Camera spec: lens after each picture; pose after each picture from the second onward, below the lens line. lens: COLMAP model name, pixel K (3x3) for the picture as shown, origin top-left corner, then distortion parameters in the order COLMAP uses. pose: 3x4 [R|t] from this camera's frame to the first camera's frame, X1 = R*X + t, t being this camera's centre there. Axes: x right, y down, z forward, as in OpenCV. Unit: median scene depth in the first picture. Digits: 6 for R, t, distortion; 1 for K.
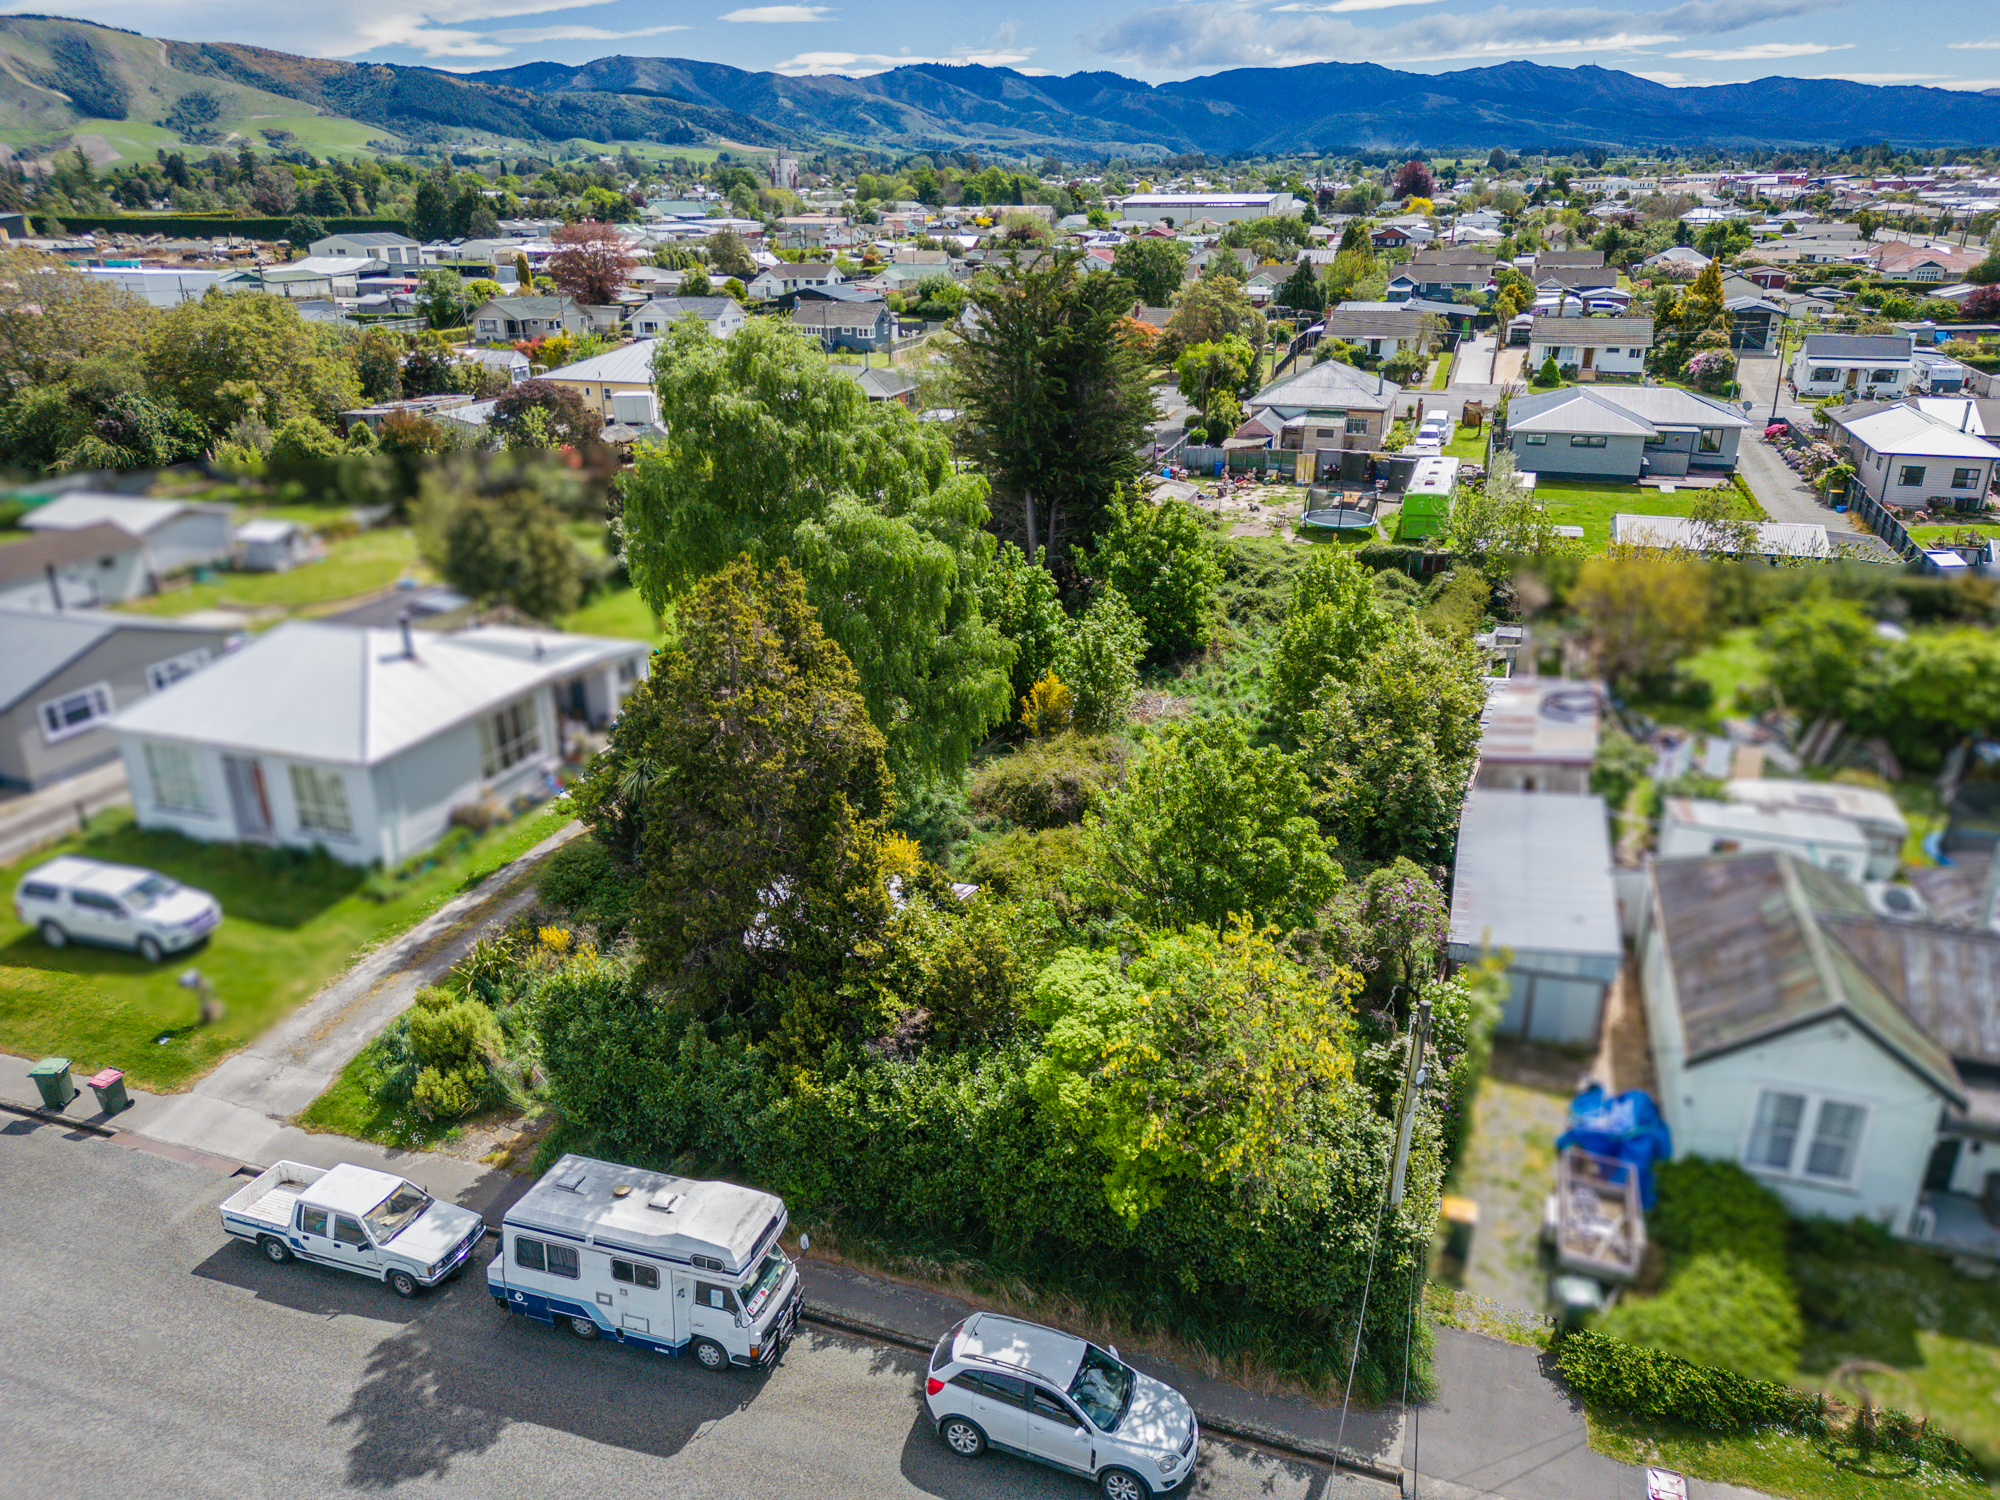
lens RADIAL K [[1410.2, 0, 1000.0], [0, 1410.2, 750.0], [0, 0, 1]] dist [0.067399, -0.063179]
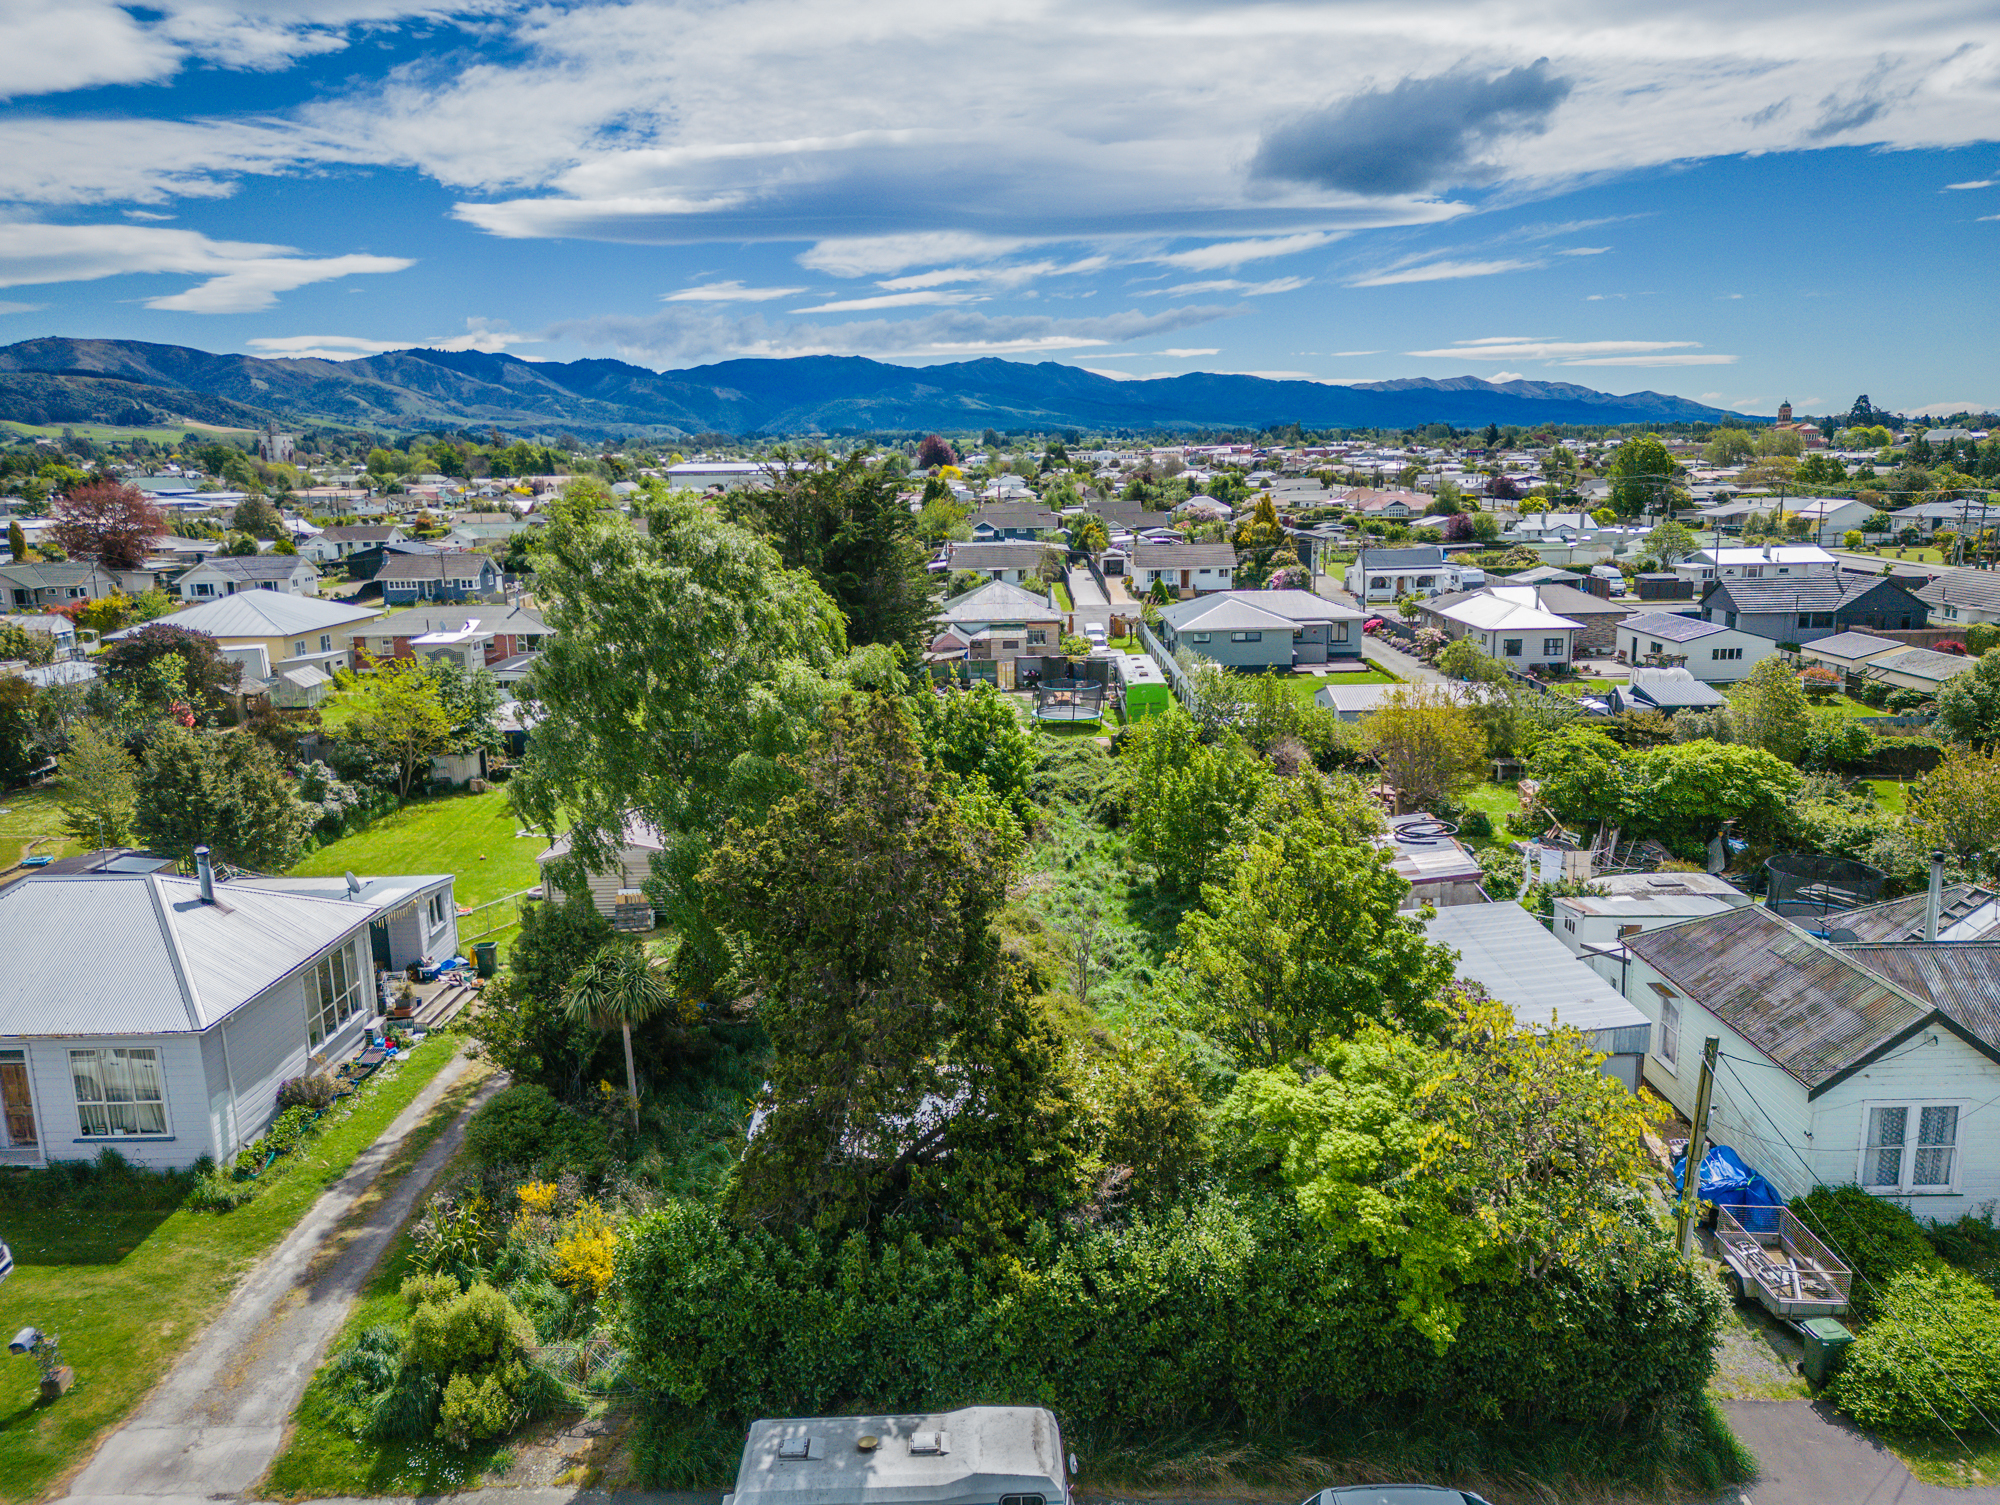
lens RADIAL K [[1426.6, 0, 1007.2], [0, 1426.6, 755.4], [0, 0, 1]] dist [0.067033, -0.063221]
pose [[0.945446, -0.077805, 0.316351, -0.127875], [0.132382, 0.979028, -0.154849, 0.020956], [-0.297669, 0.188281, 0.935919, 0.045854]]
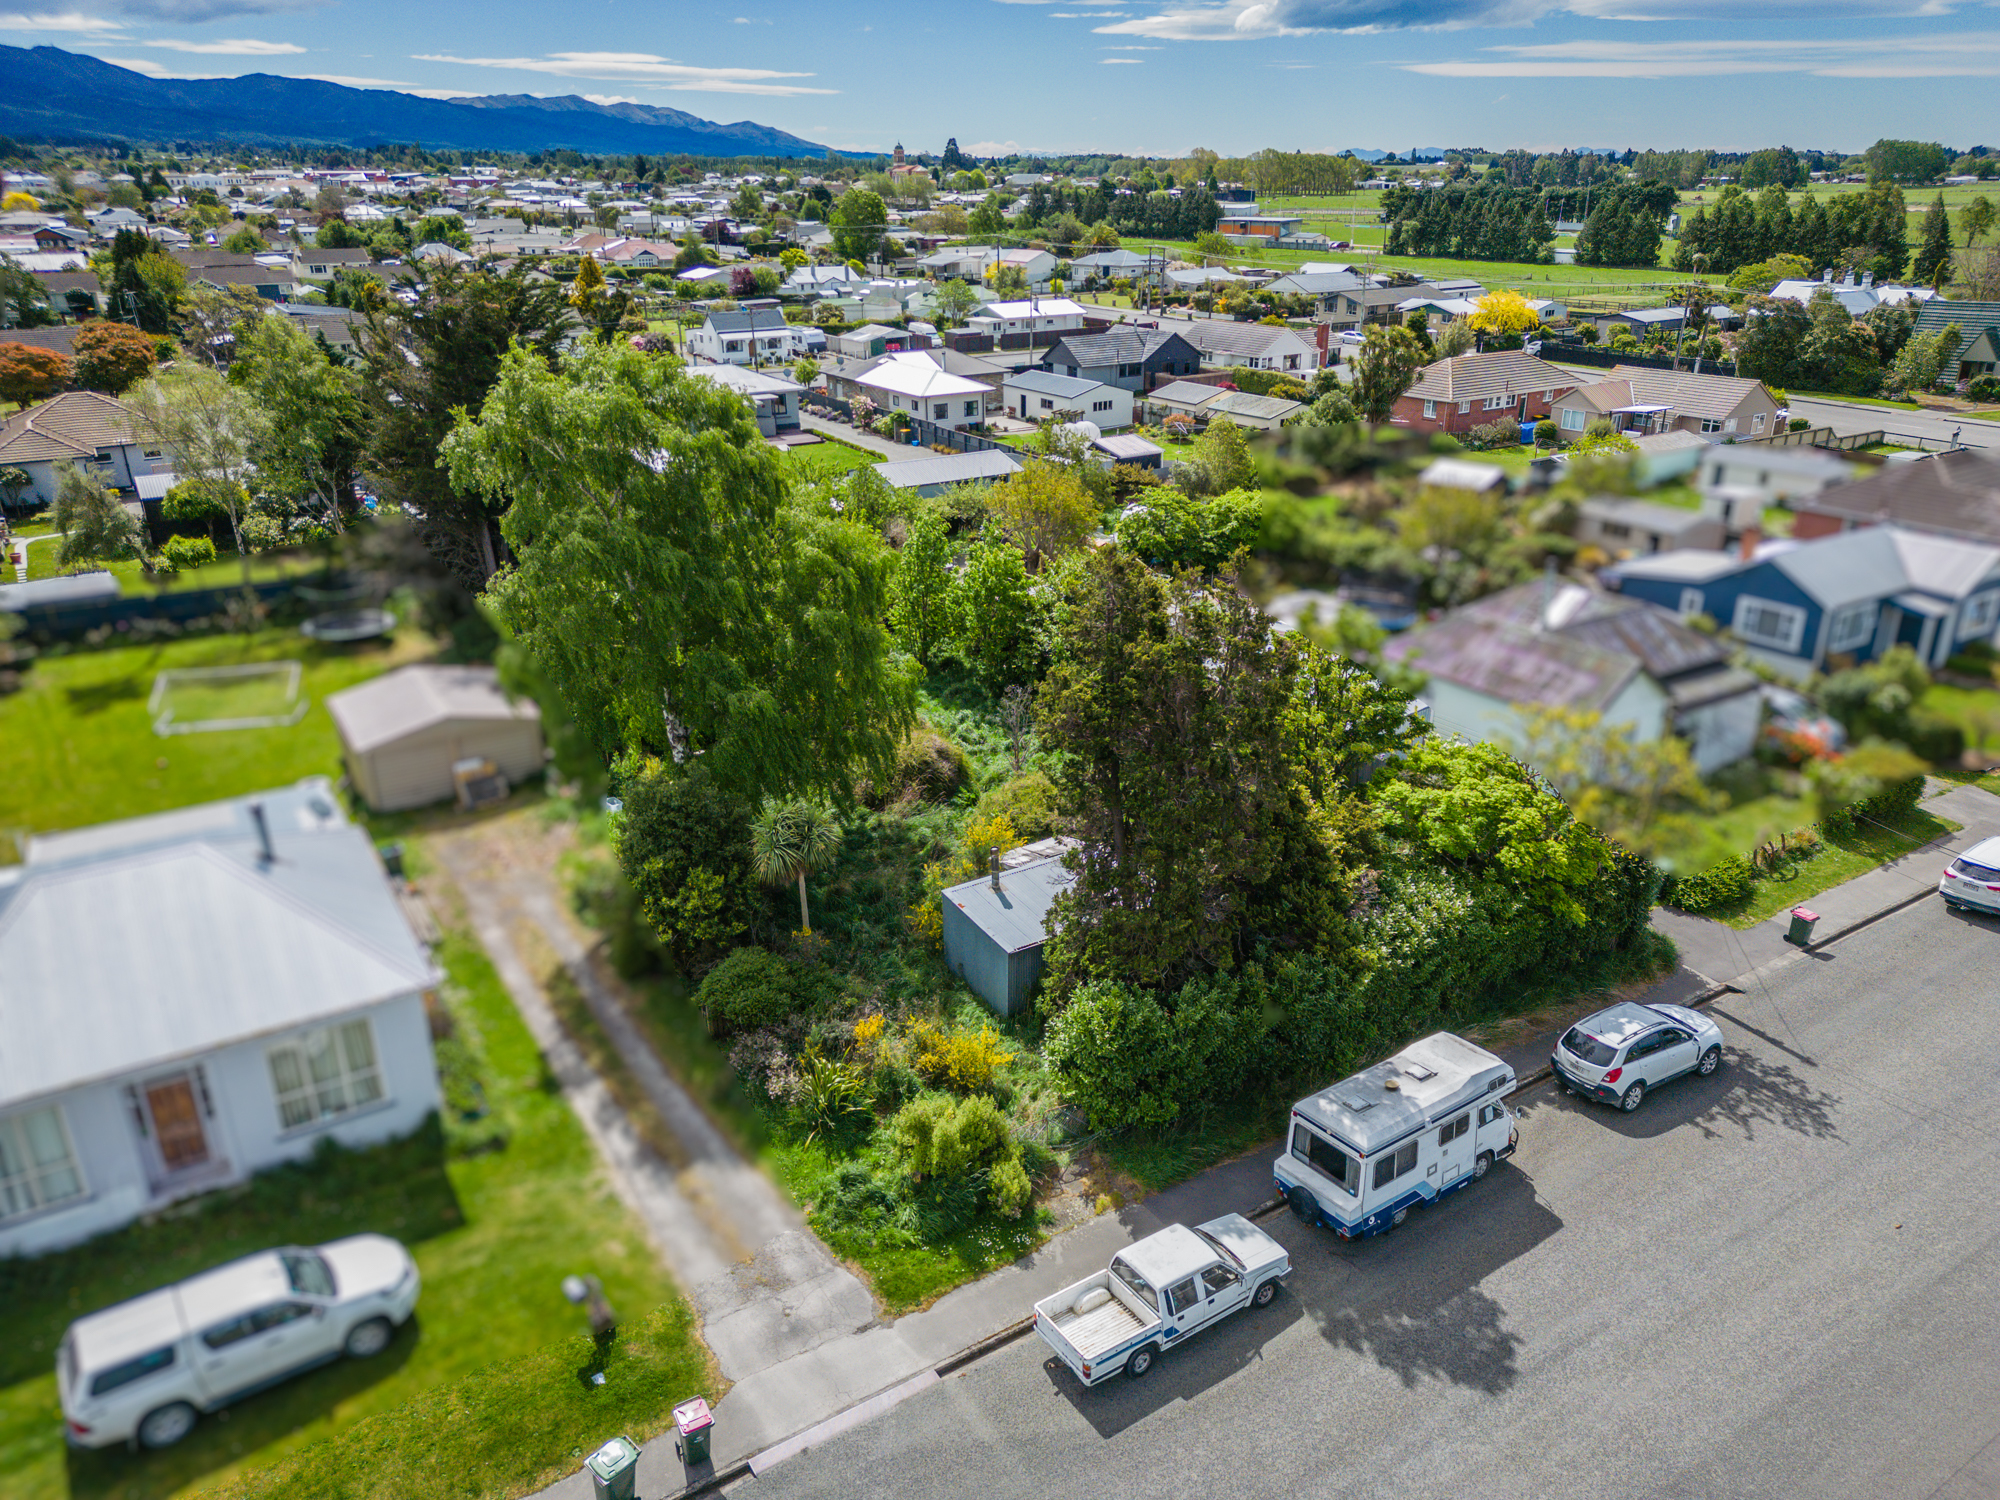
lens RADIAL K [[1410.2, 0, 1000.0], [0, 1410.2, 750.0], [0, 0, 1]] dist [0.067399, -0.063179]
pose [[0.615571, -0.293725, 0.731299, -0.368611], [0.291844, 0.946937, 0.134675, -0.056347], [-0.732051, 0.130523, 0.668629, 0.134857]]
